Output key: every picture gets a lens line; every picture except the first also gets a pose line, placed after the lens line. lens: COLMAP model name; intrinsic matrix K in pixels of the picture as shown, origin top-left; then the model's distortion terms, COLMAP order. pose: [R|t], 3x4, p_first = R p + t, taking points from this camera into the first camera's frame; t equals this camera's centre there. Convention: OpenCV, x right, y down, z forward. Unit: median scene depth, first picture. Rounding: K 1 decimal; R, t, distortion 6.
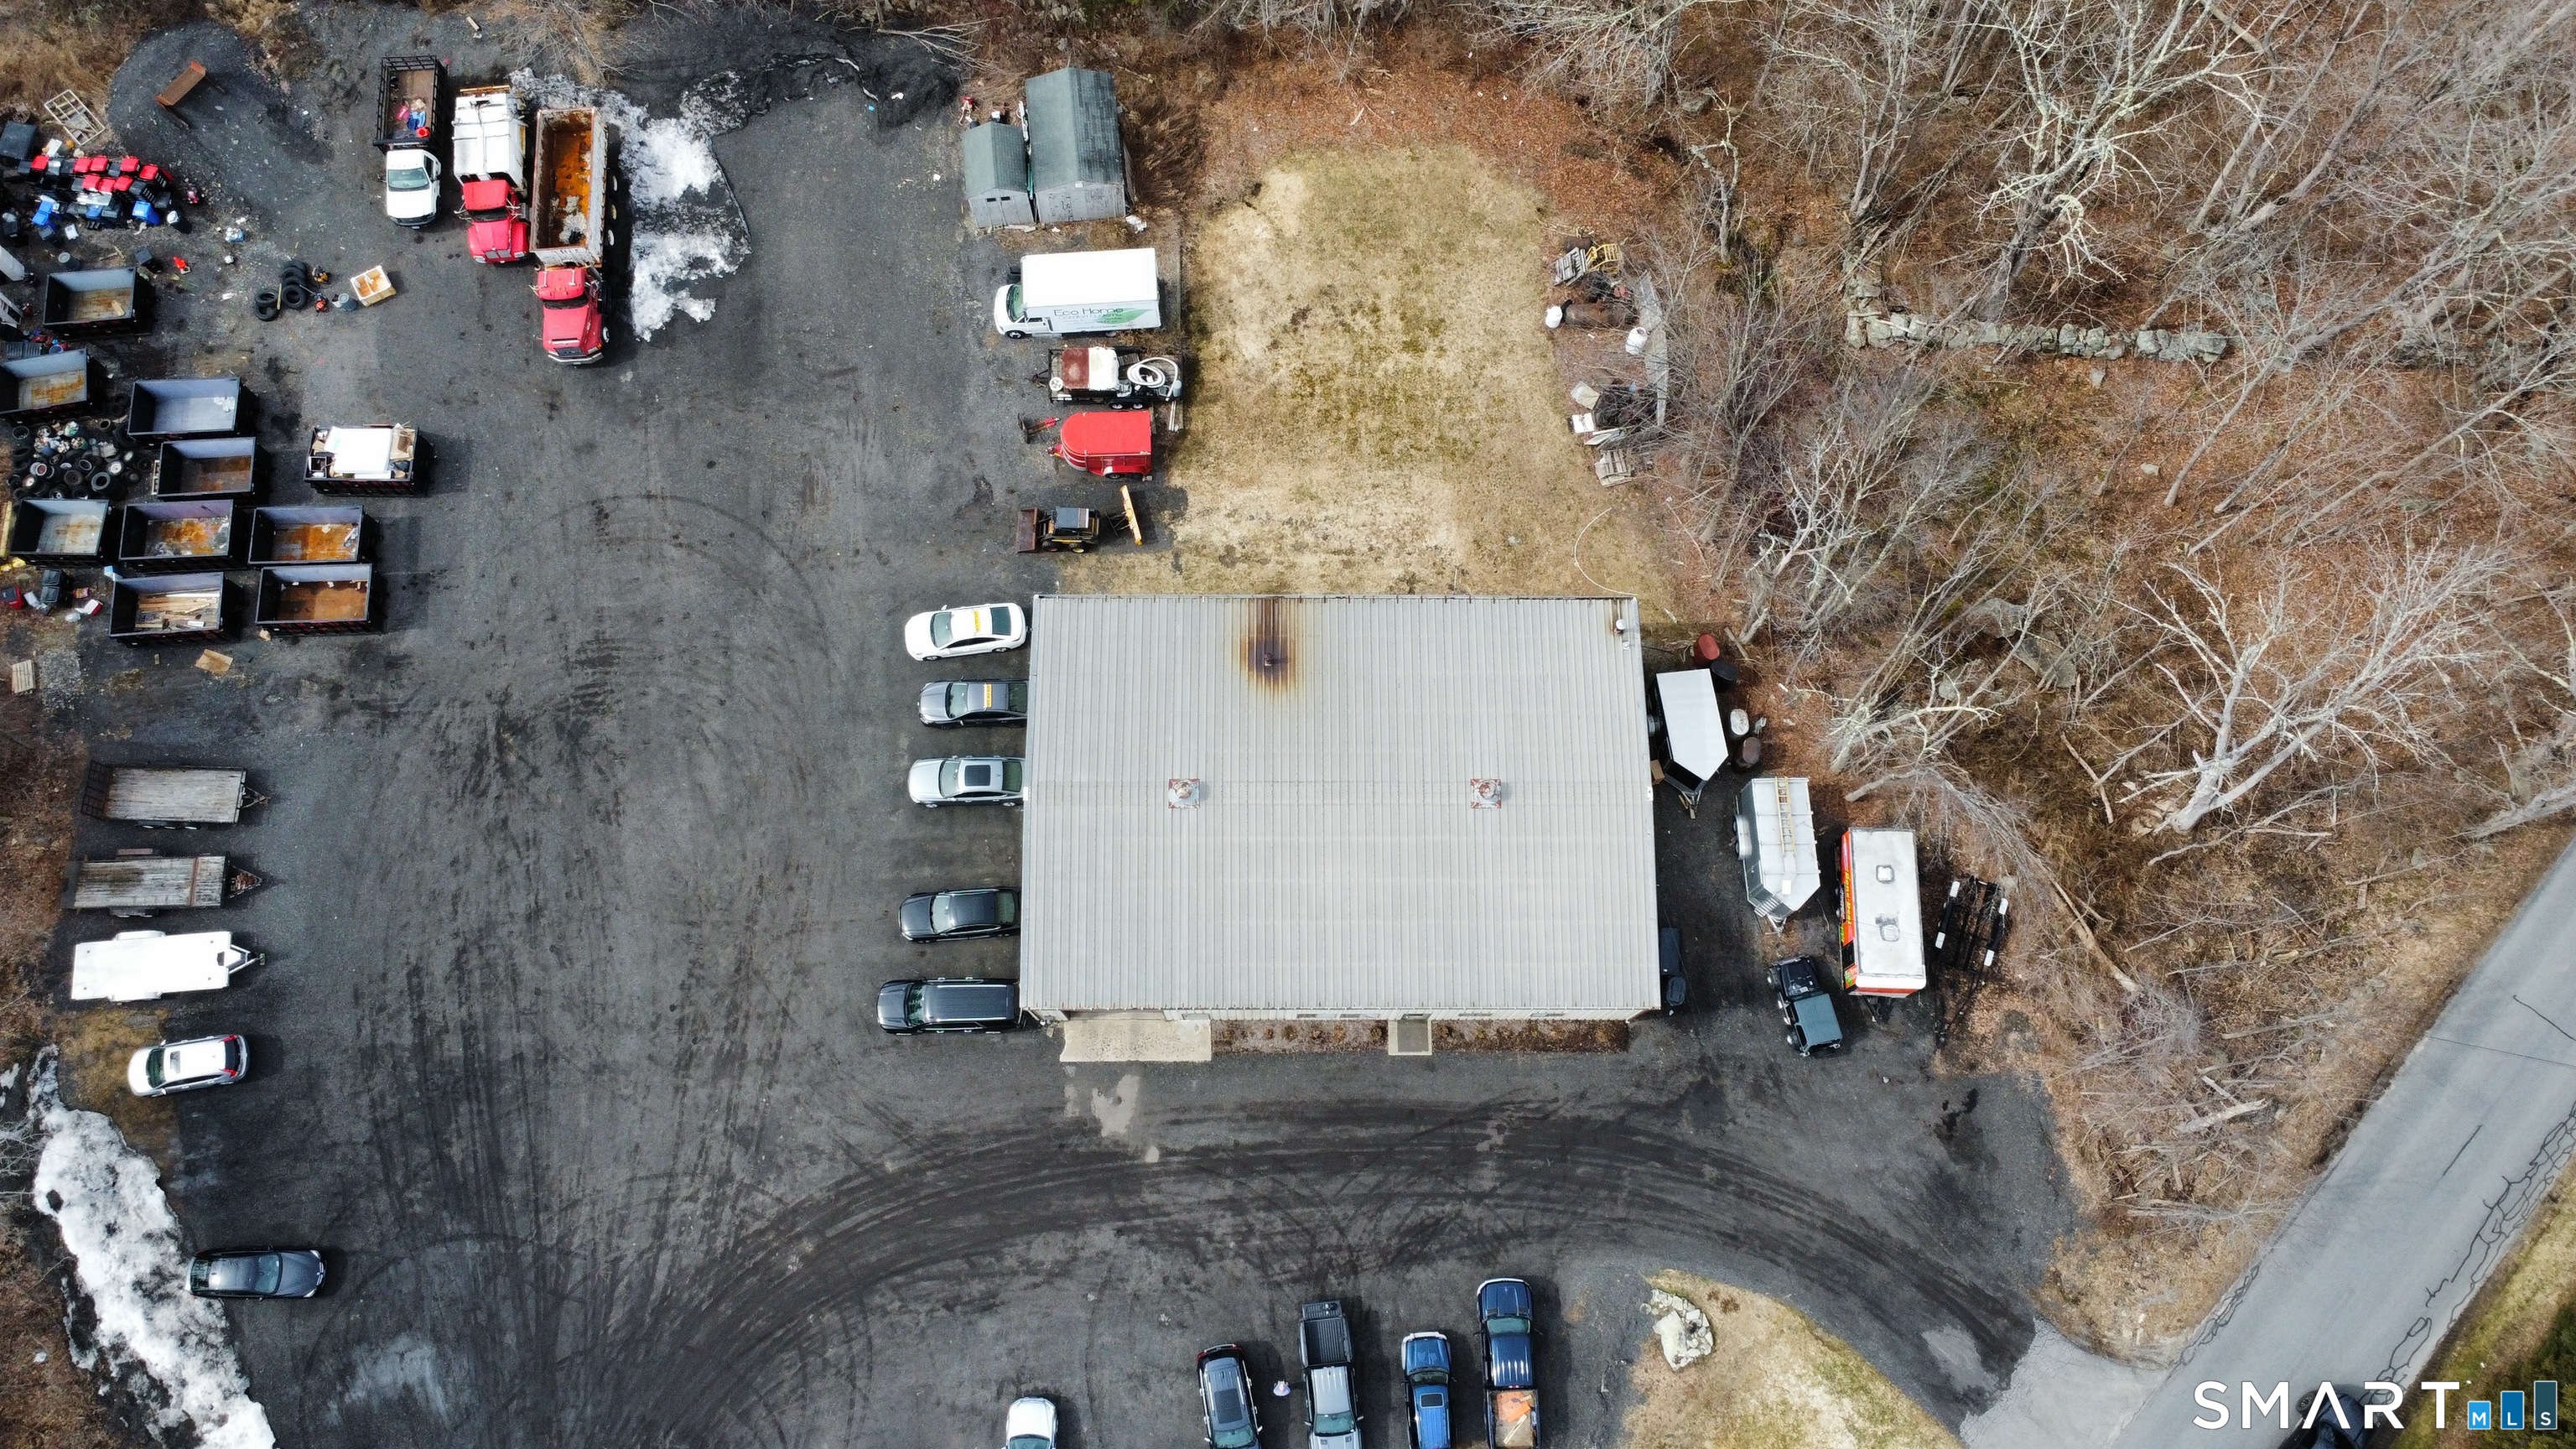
lens RADIAL K [[1924.2, 0, 1288.9], [0, 1924.2, 710.5], [0, 0, 1]] dist [0.000328, -0.002961]
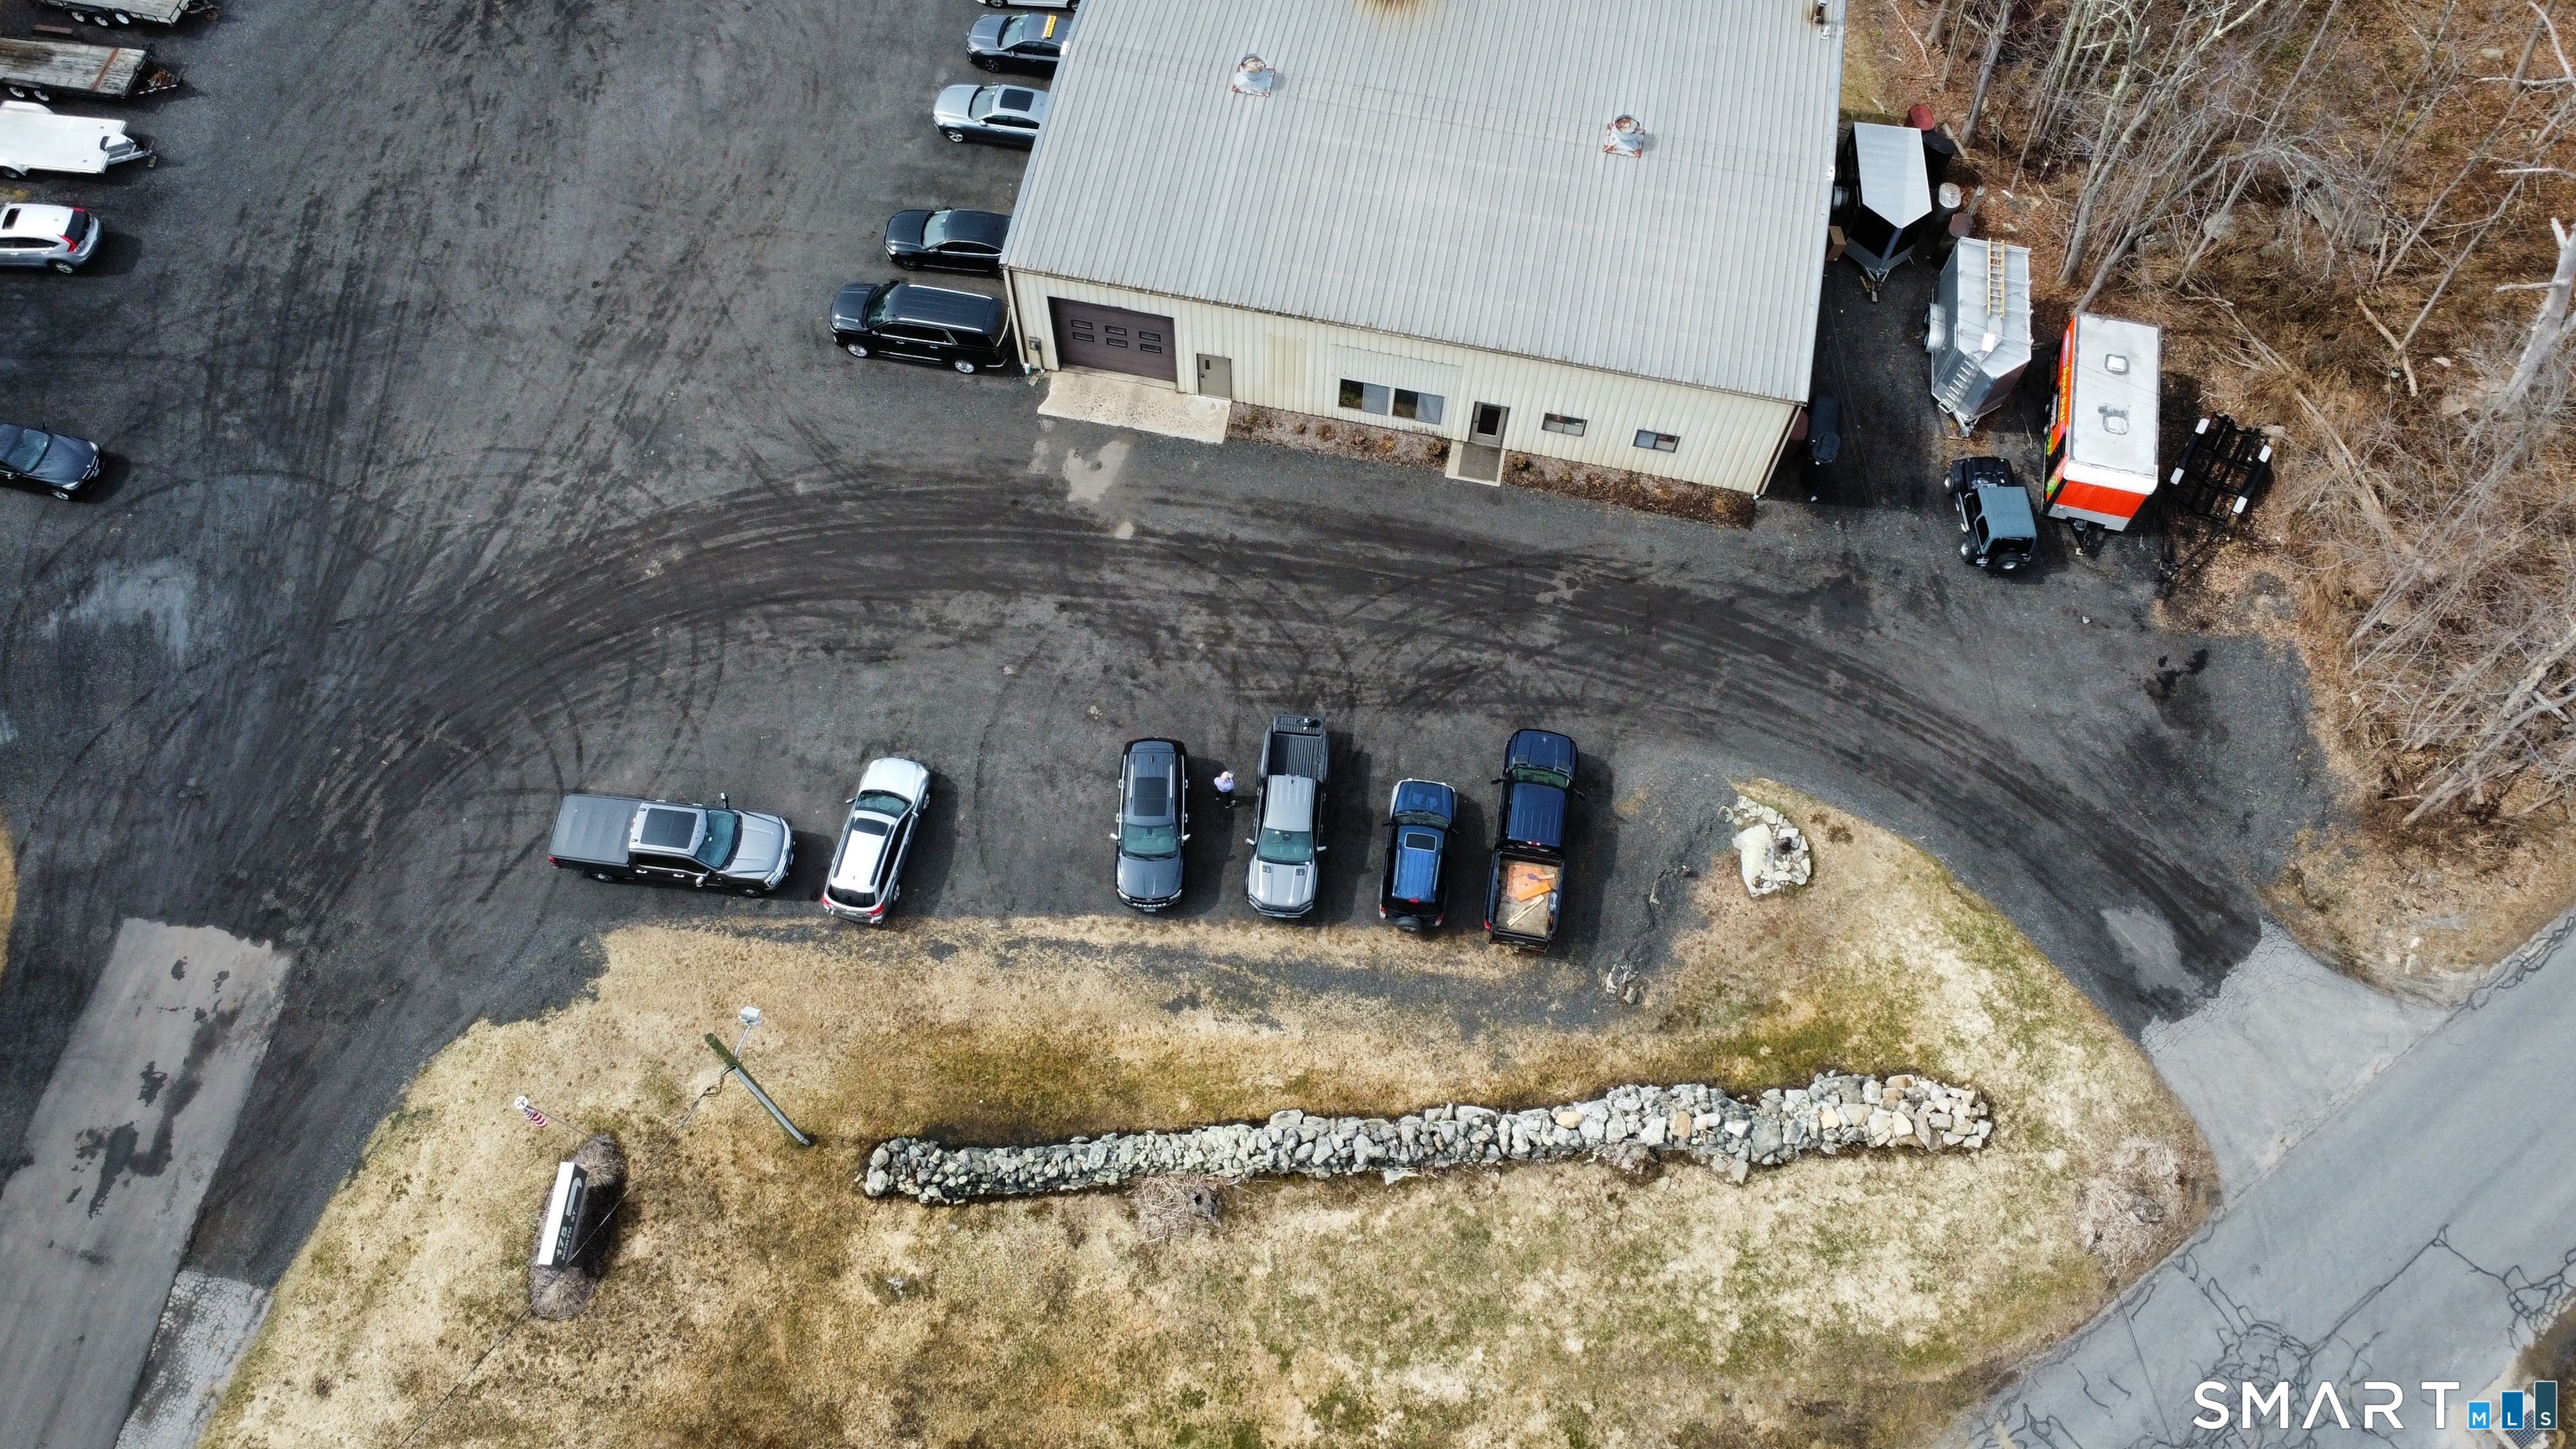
lens RADIAL K [[1924.2, 0, 1287.6], [0, 1924.2, 708.7], [0, 0, 1]] dist [0.000328, -0.002961]
pose [[0.979884, 0.178805, -0.088639, 0.075502], [-0.191919, 0.966072, -0.172835, 0.418336], [0.054728, 0.186370, 0.980954, 0.245345]]
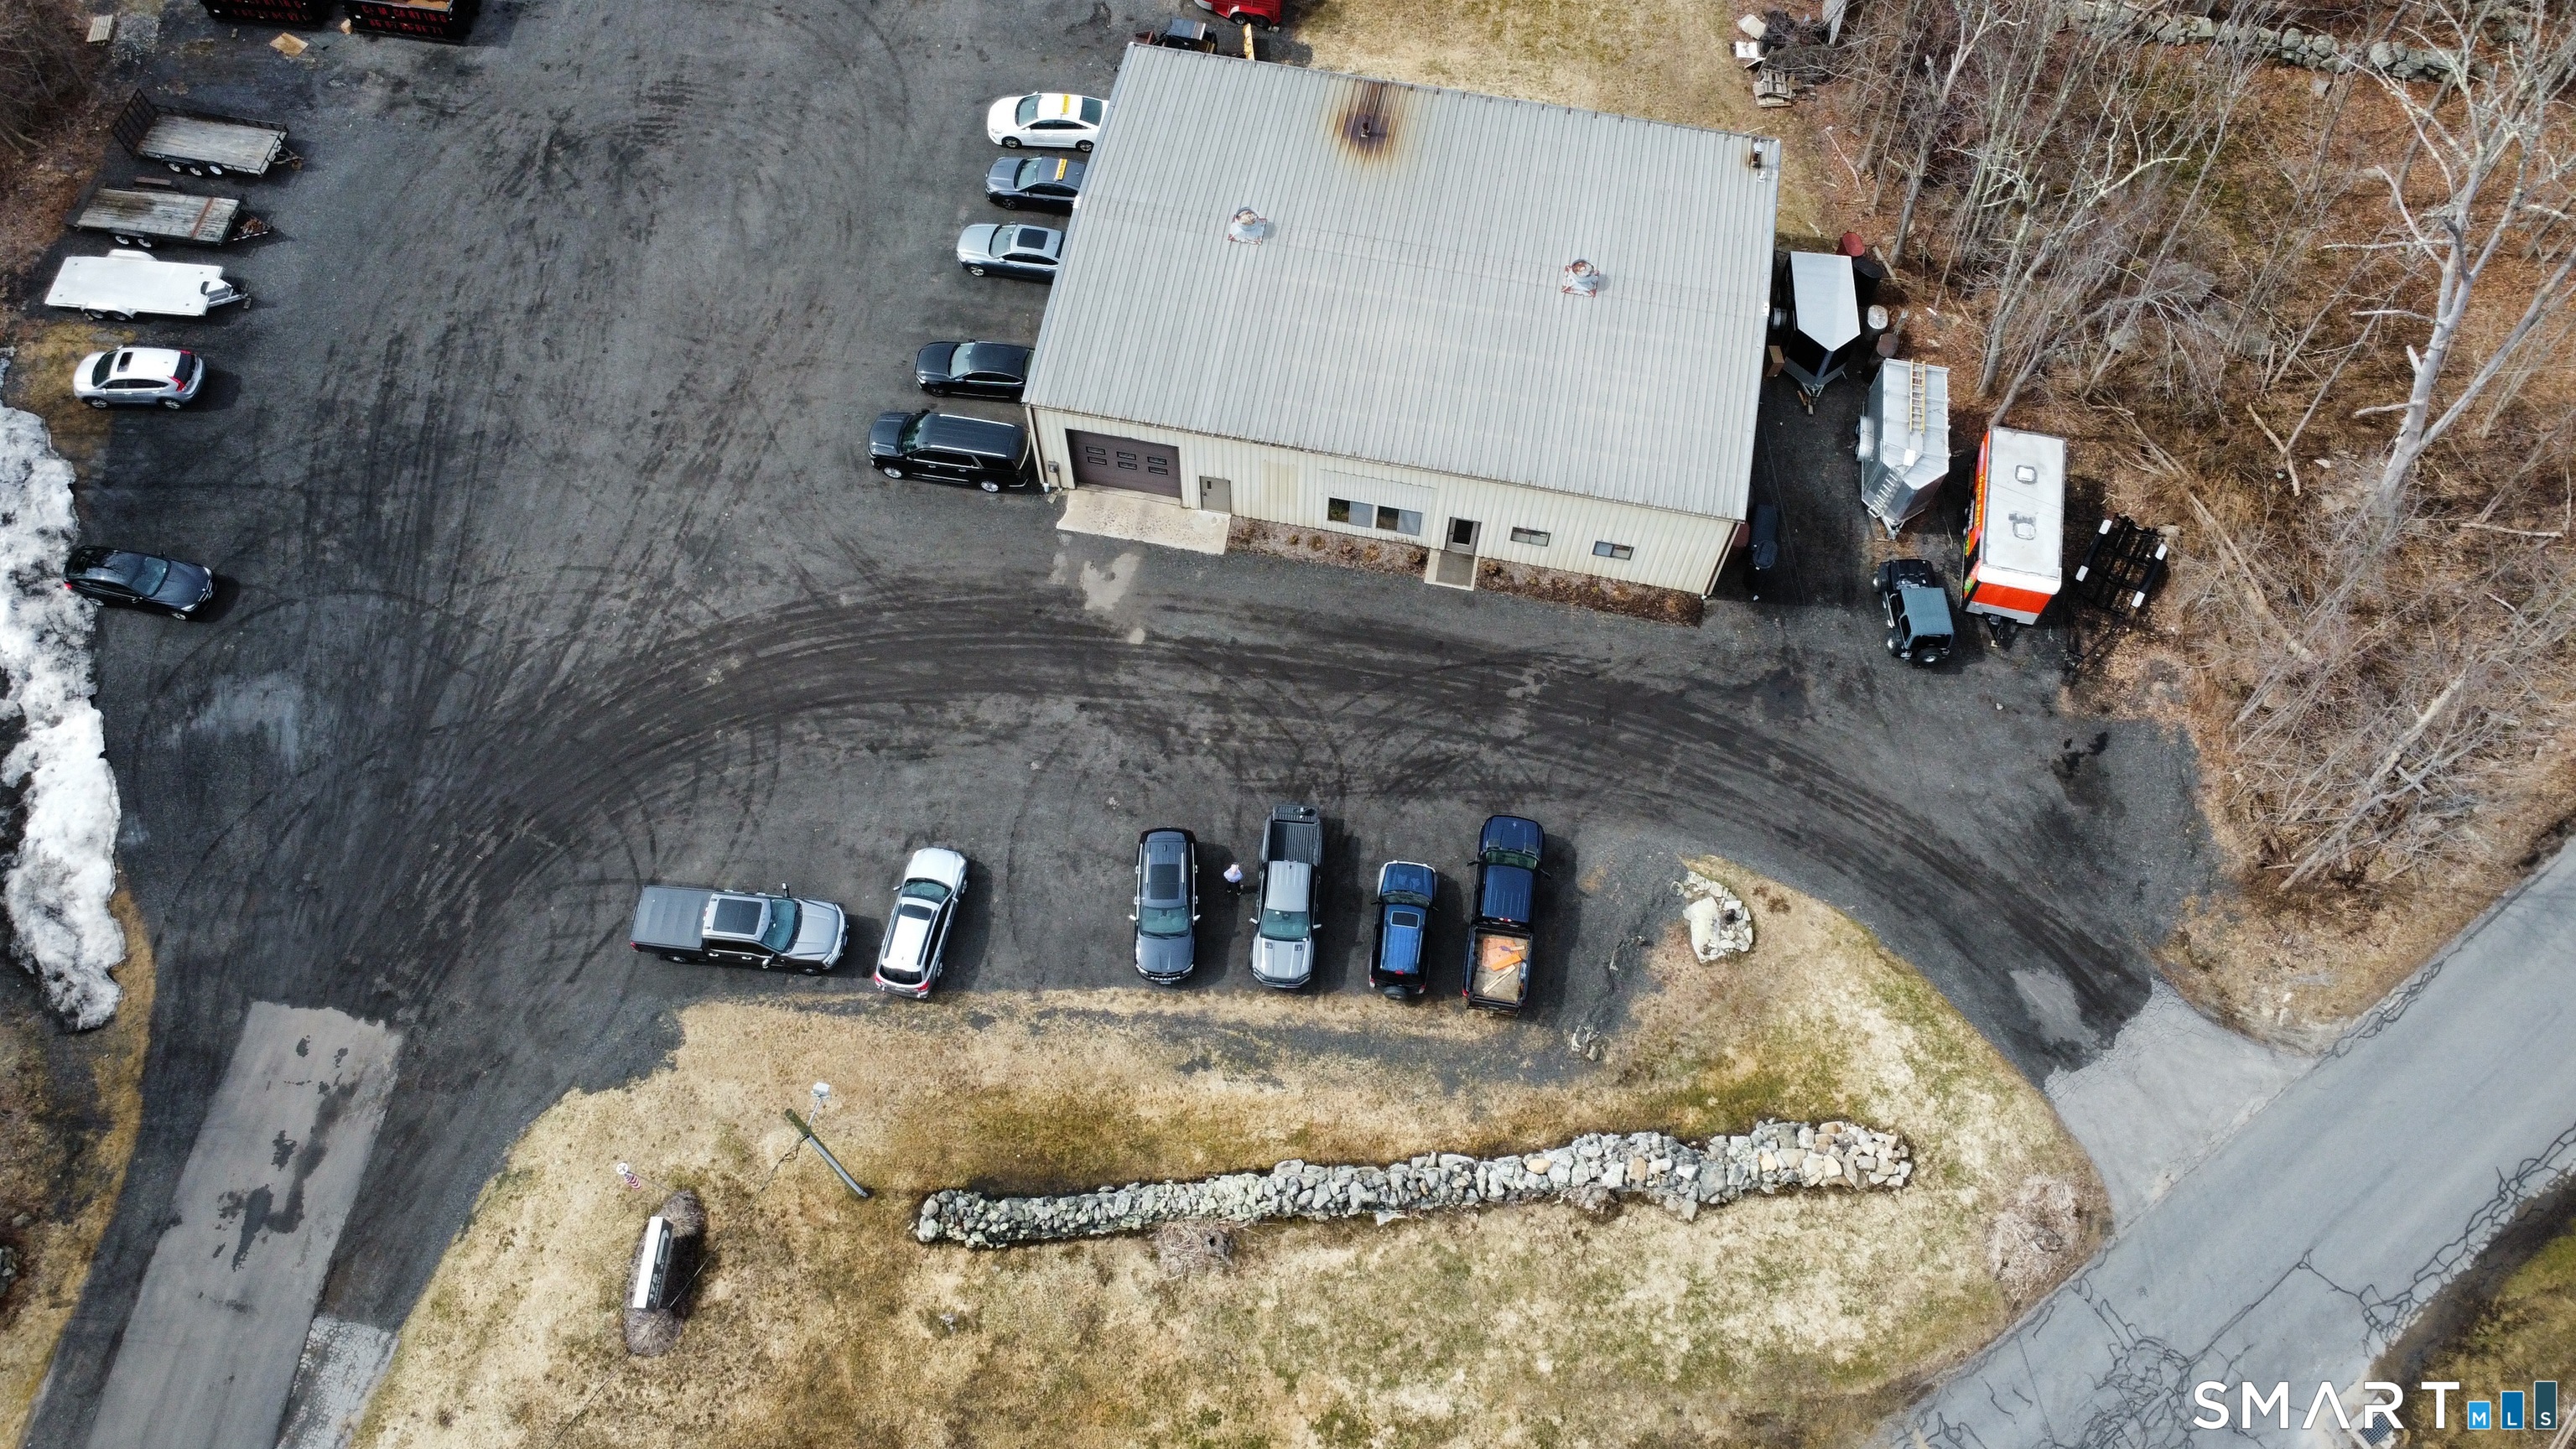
lens RADIAL K [[1924.2, 0, 1287.6], [0, 1924.2, 709.4], [0, 0, 1]] dist [0.000328, -0.002961]
pose [[0.982286, 0.165924, -0.087086, 0.076635], [-0.178969, 0.968431, -0.173529, 0.397184], [0.055544, 0.186041, 0.980971, 0.152307]]
